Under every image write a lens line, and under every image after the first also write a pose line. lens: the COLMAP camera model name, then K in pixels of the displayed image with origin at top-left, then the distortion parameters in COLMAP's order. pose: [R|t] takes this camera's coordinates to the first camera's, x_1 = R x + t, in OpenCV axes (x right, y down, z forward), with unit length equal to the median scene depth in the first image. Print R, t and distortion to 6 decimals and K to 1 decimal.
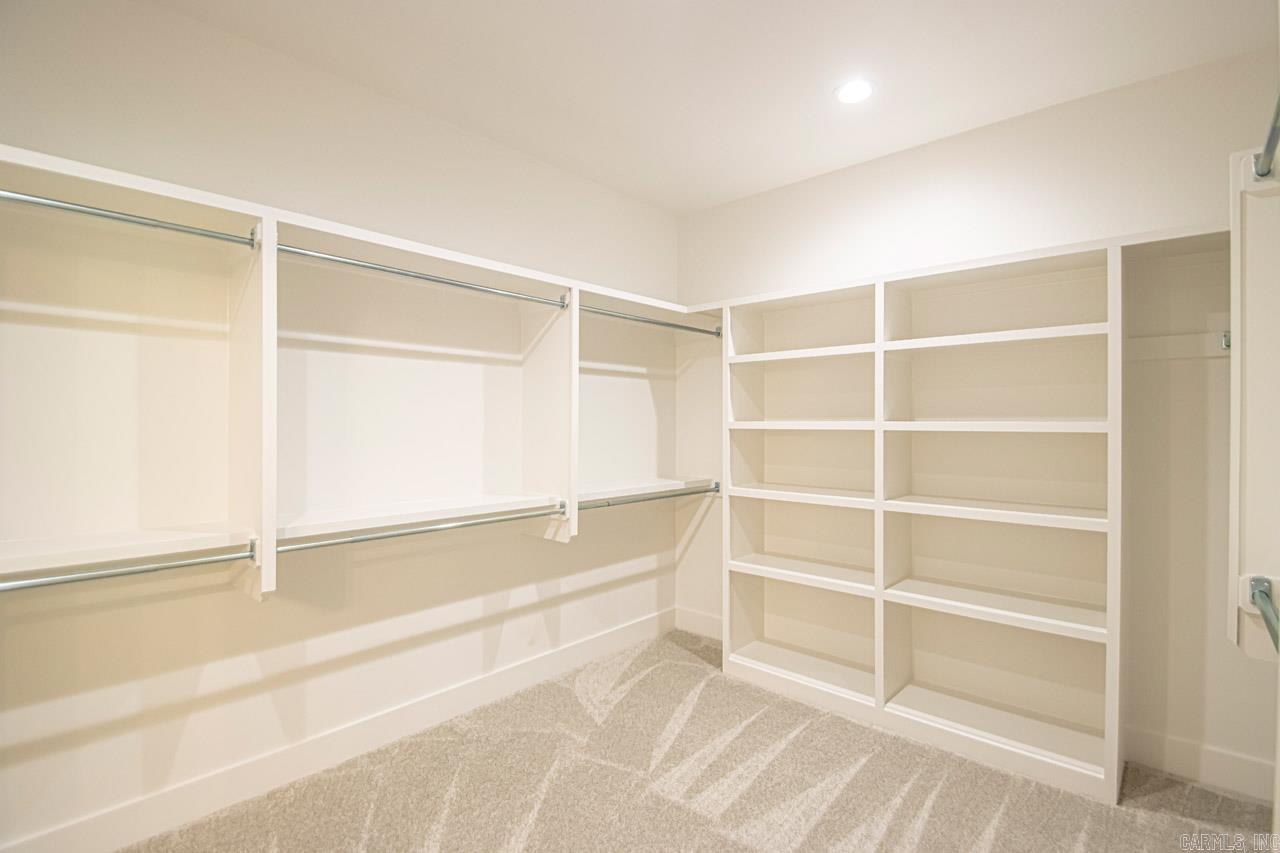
lens RADIAL K [[583.9, 0, 640.0], [0, 583.9, 426.5], [0, 0, 1]] dist [0.011219, -0.013423]
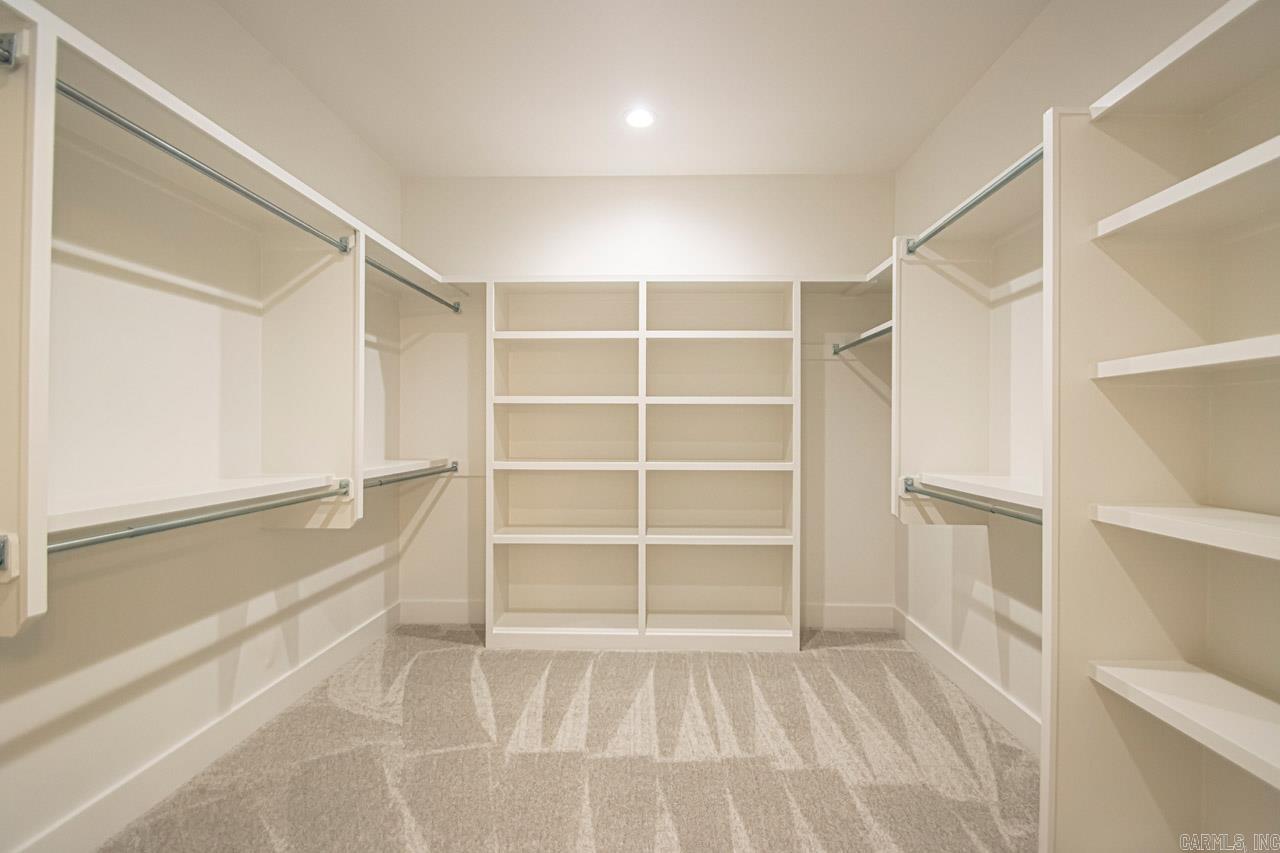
lens RADIAL K [[589.3, 0, 644.5], [0, 589.3, 426.3], [0, 0, 1]] dist [0.008391, -0.000732]
pose [[0.765878, 0.000616, 0.642985, -0.348769], [0.000070, 0.999999, -0.001041, 0.051104], [-0.642985, 0.000843, 0.765878, 0.062689]]
